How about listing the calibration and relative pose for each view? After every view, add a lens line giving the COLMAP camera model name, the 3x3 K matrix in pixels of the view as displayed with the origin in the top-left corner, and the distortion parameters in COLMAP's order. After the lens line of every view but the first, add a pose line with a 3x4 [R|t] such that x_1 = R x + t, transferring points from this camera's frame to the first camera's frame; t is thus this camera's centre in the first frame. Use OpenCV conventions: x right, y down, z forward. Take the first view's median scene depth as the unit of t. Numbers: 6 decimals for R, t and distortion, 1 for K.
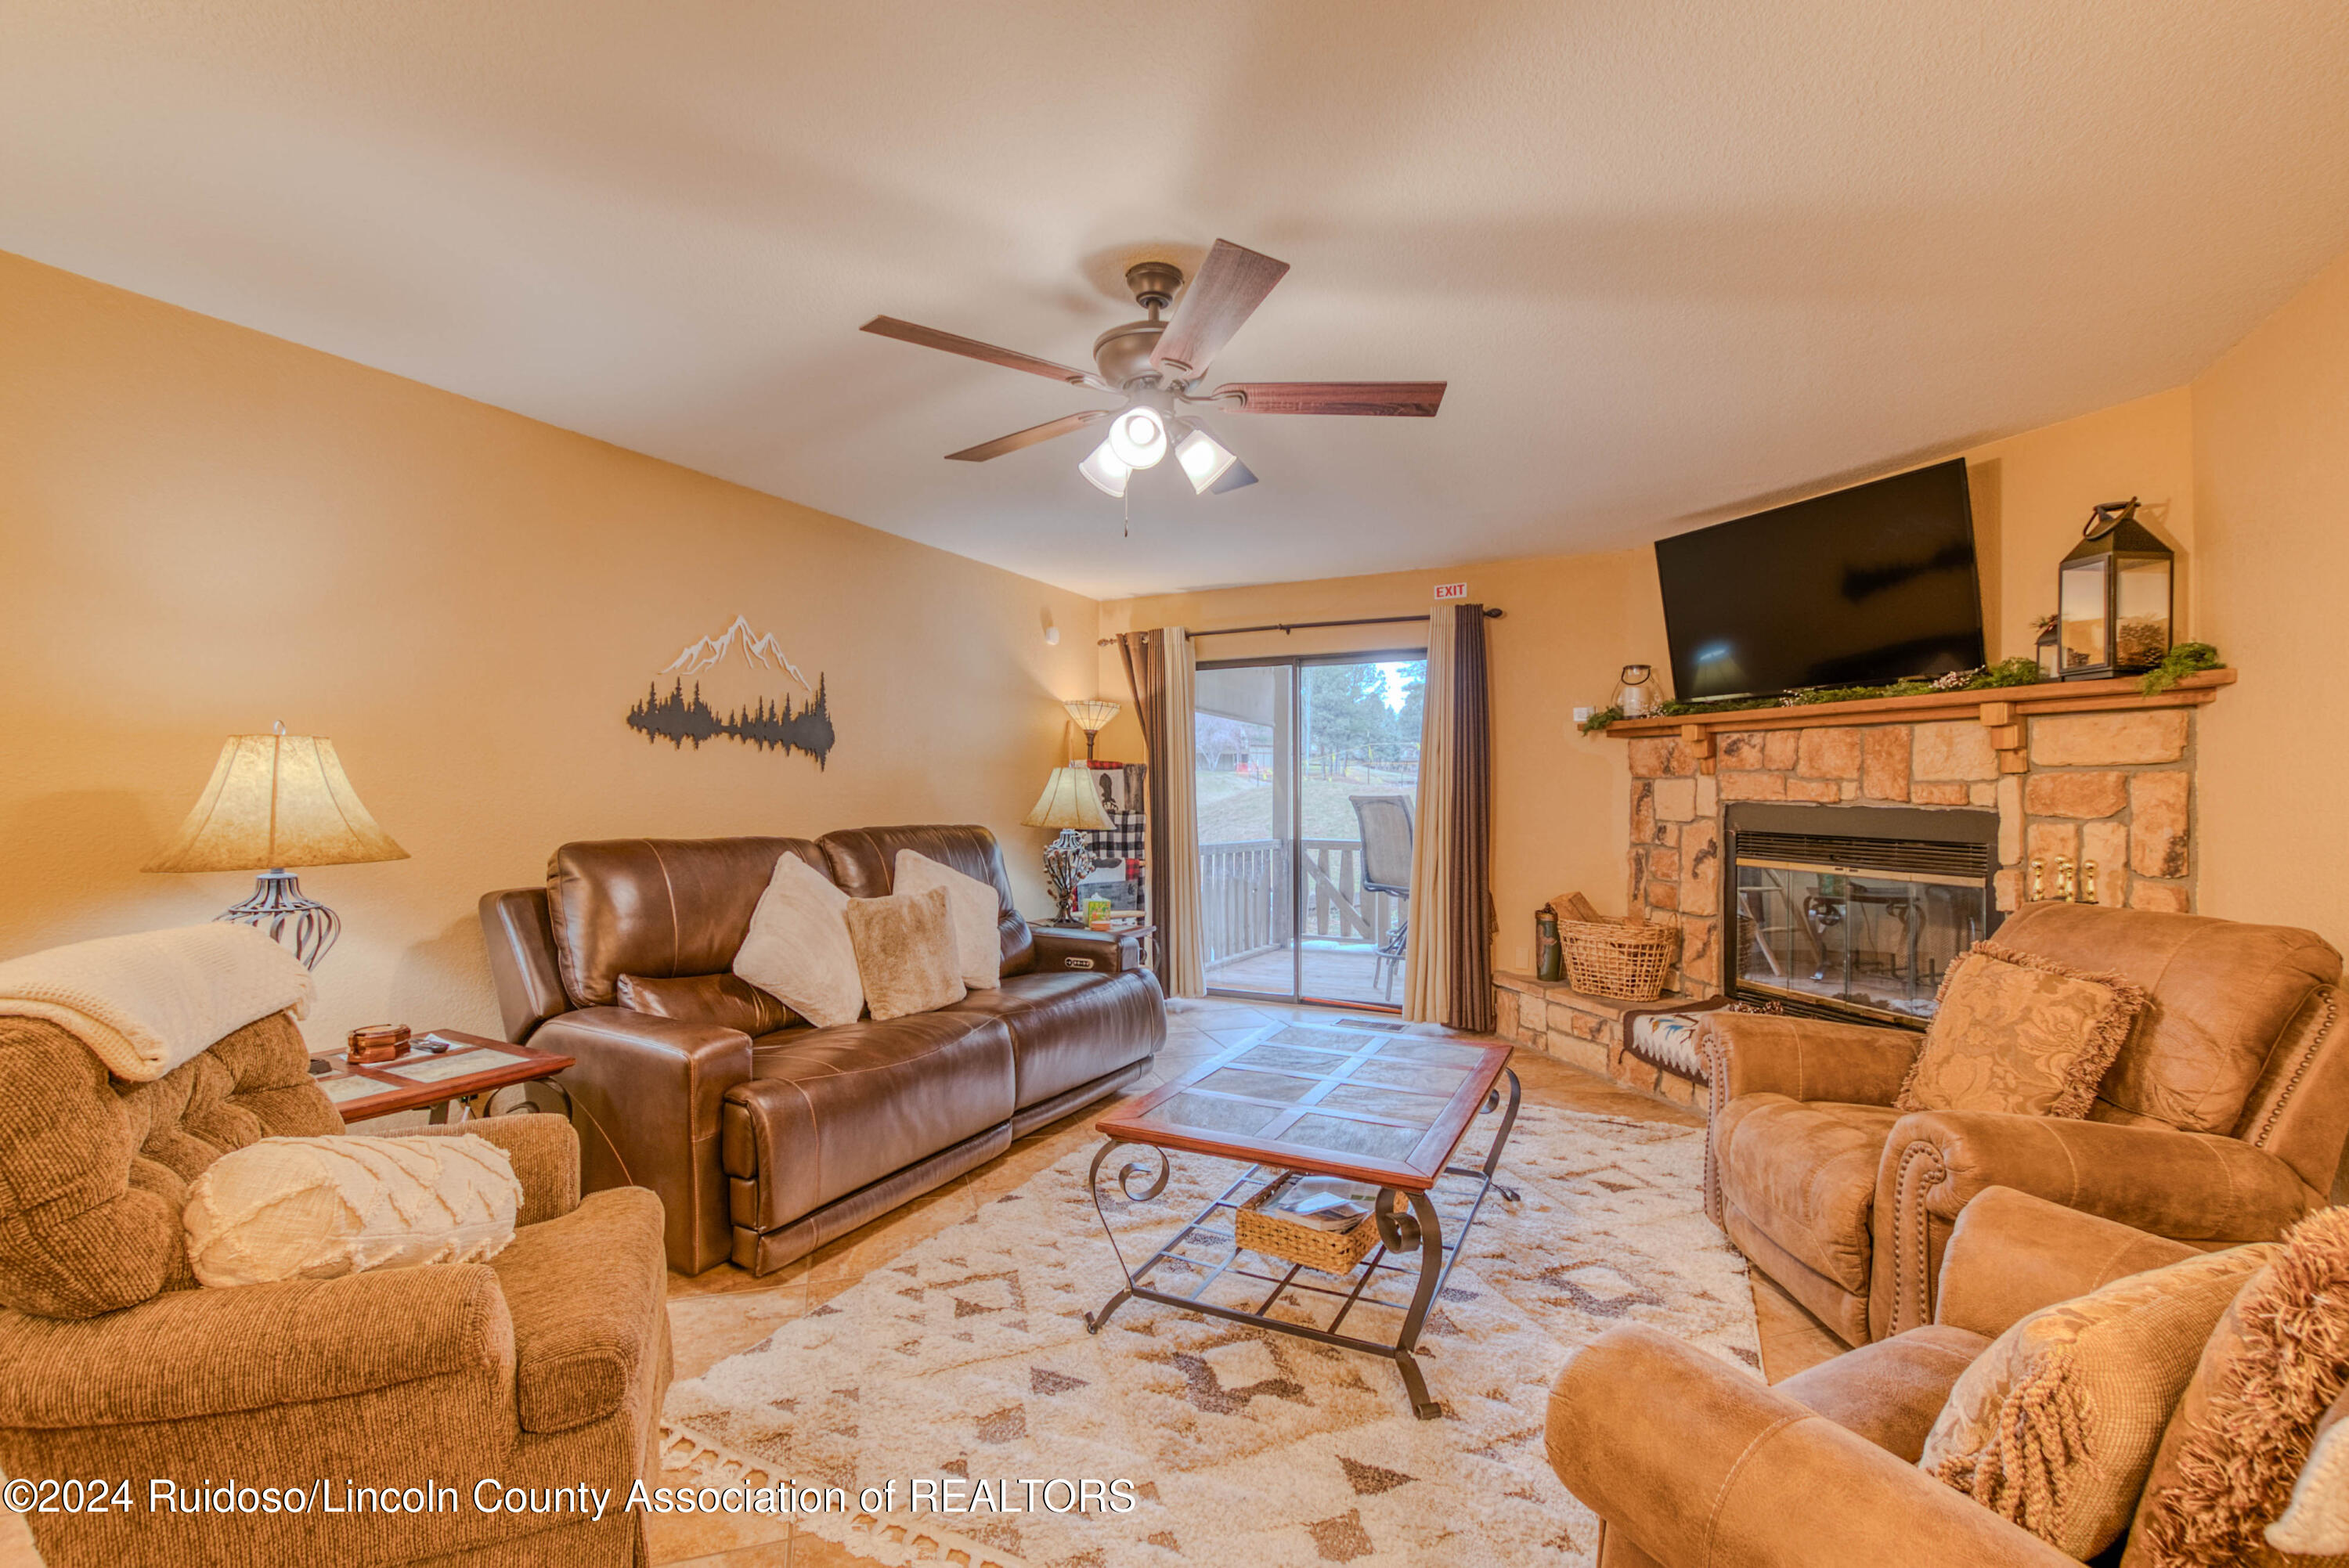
lens RADIAL K [[1046.2, 0, 1174.5], [0, 1046.2, 784.0], [0, 0, 1]] dist [-0.013143, 0.000304]
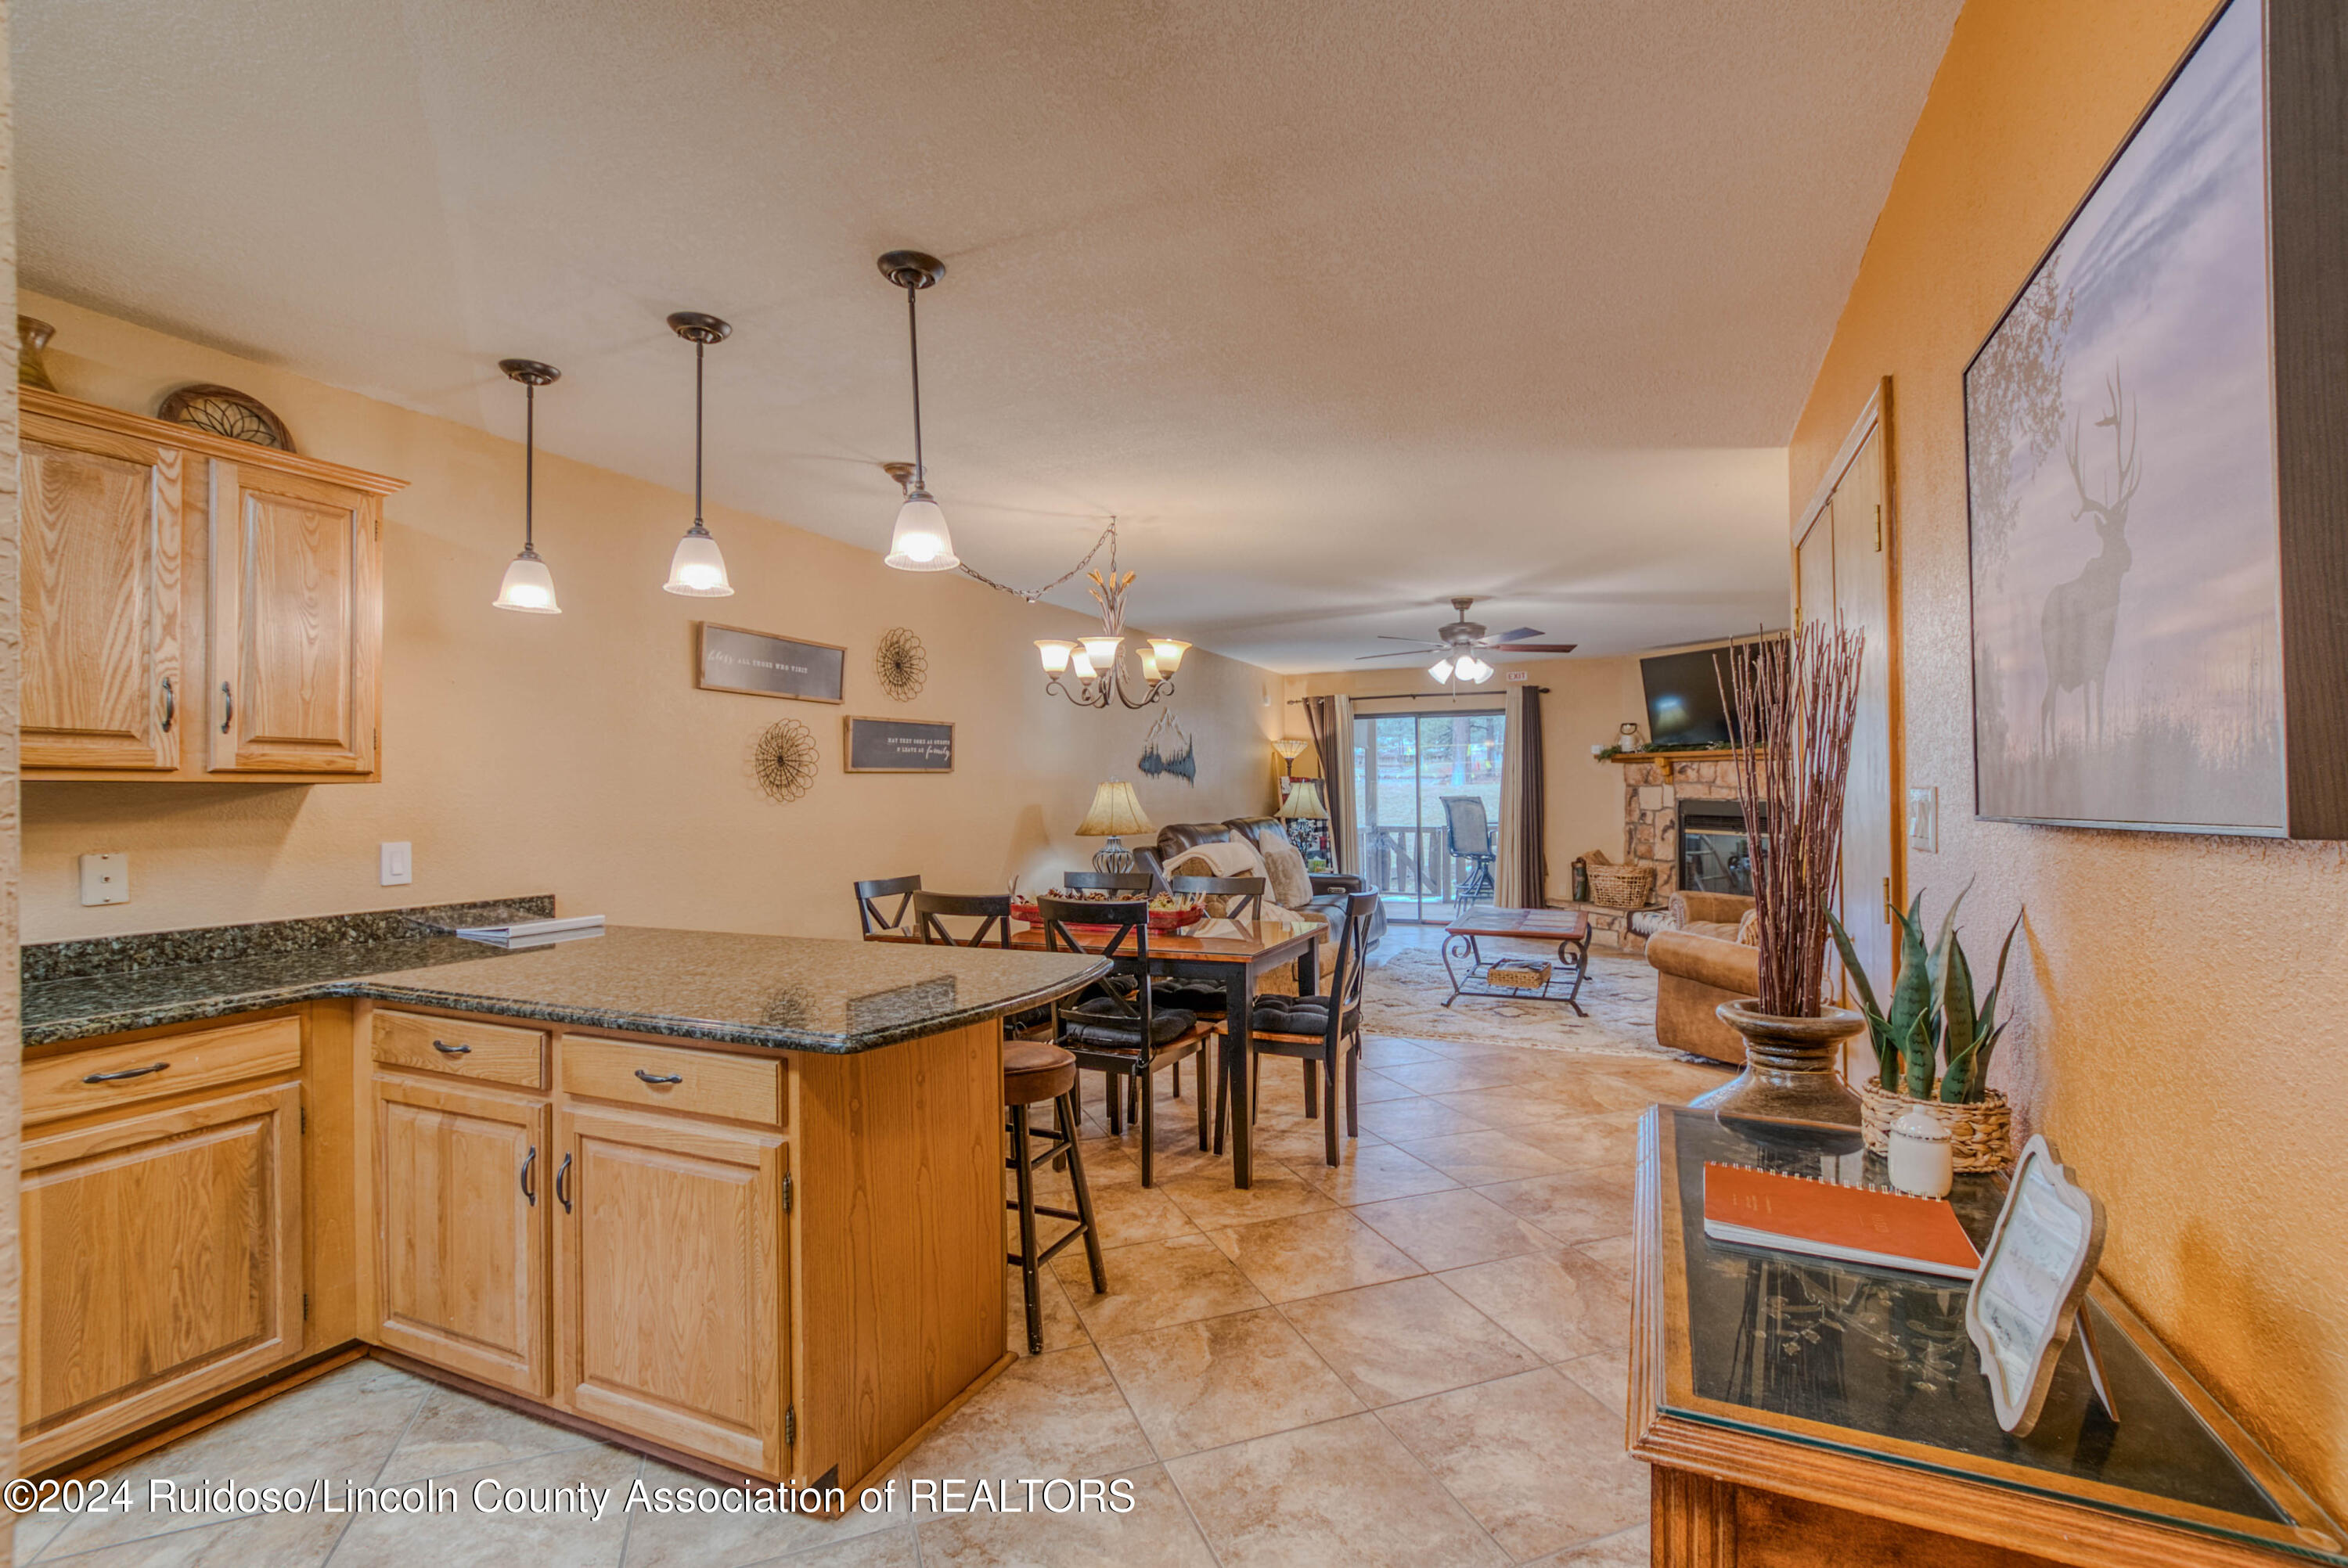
lens RADIAL K [[1067.9, 0, 1156.6], [0, 1067.9, 779.1], [0, 0, 1]] dist [-0.000813, 0.000202]
pose [[0.999260, -0.009941, 0.037148, -0.485484], [0.009942, 0.999951, 0.000149, -0.028767], [-0.037148, 0.000220, 0.999310, -0.892260]]
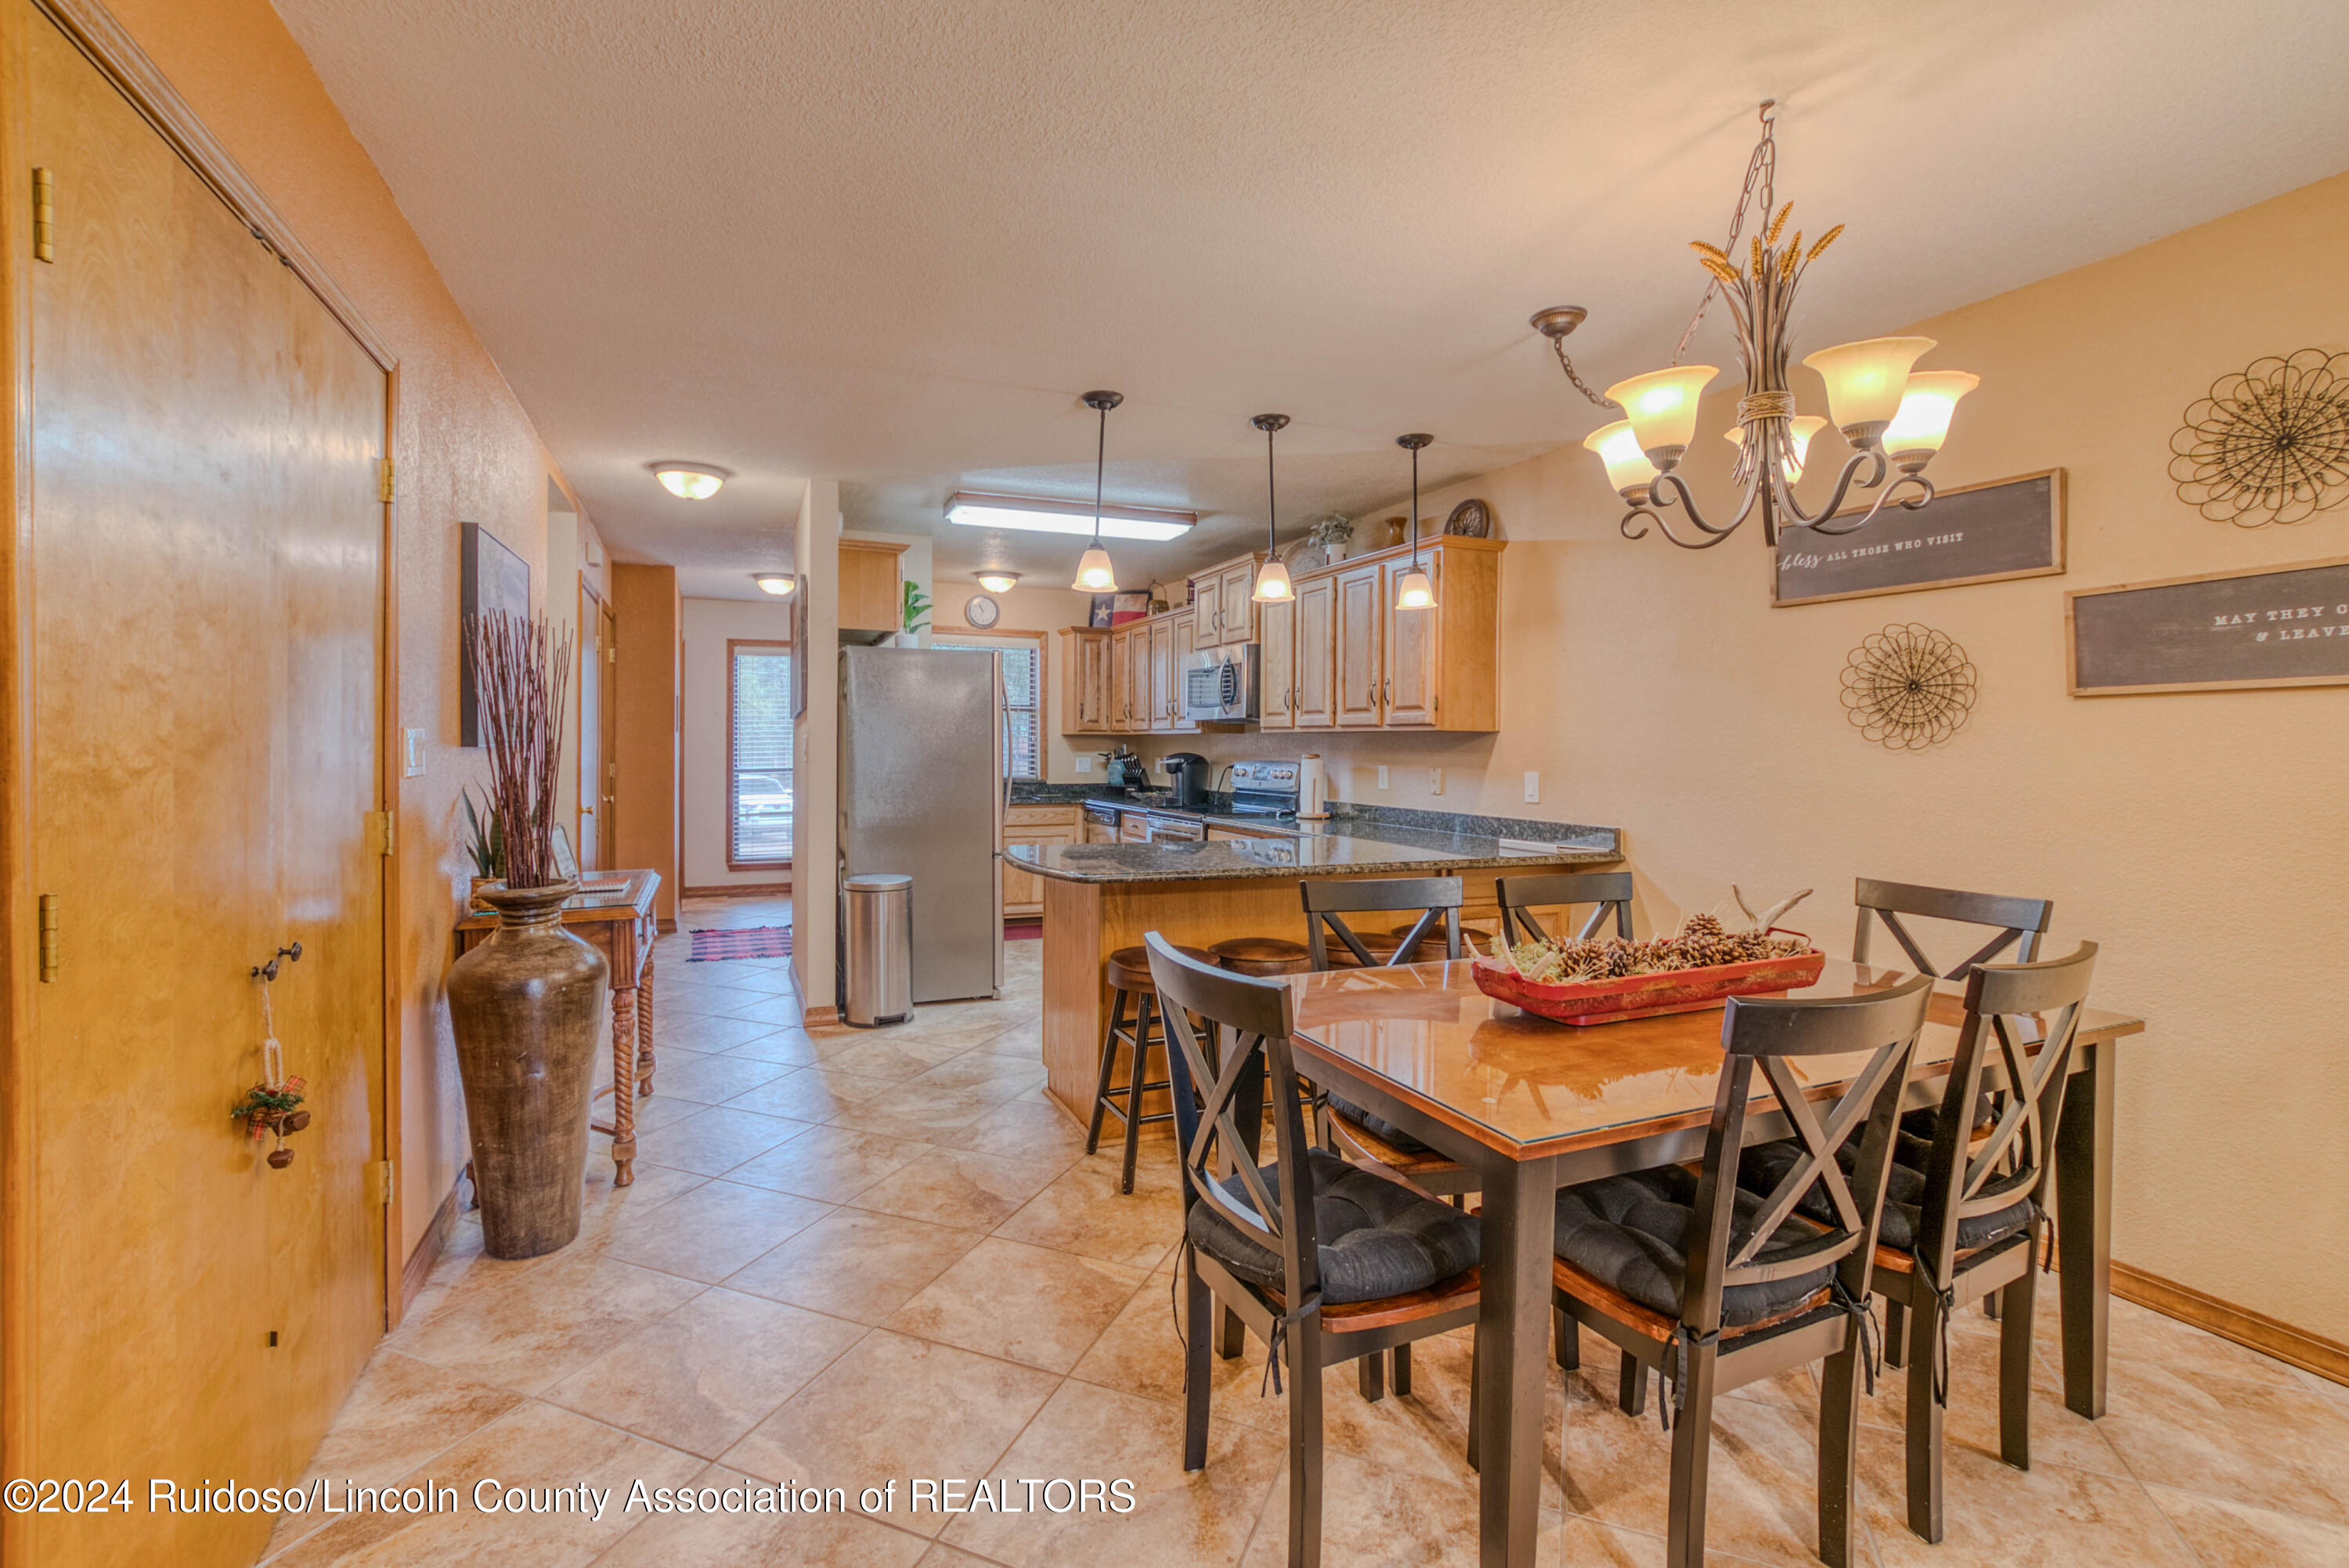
lens RADIAL K [[1047.5, 0, 1120.3], [0, 1047.5, 755.4], [0, 0, 1]] dist [0.000527, 0.000108]
pose [[-0.668598, -0.001901, -0.743621, 0.023213], [-0.001331, 0.999998, -0.001360, -0.005134], [0.743623, 0.000081, -0.668600, 0.223544]]
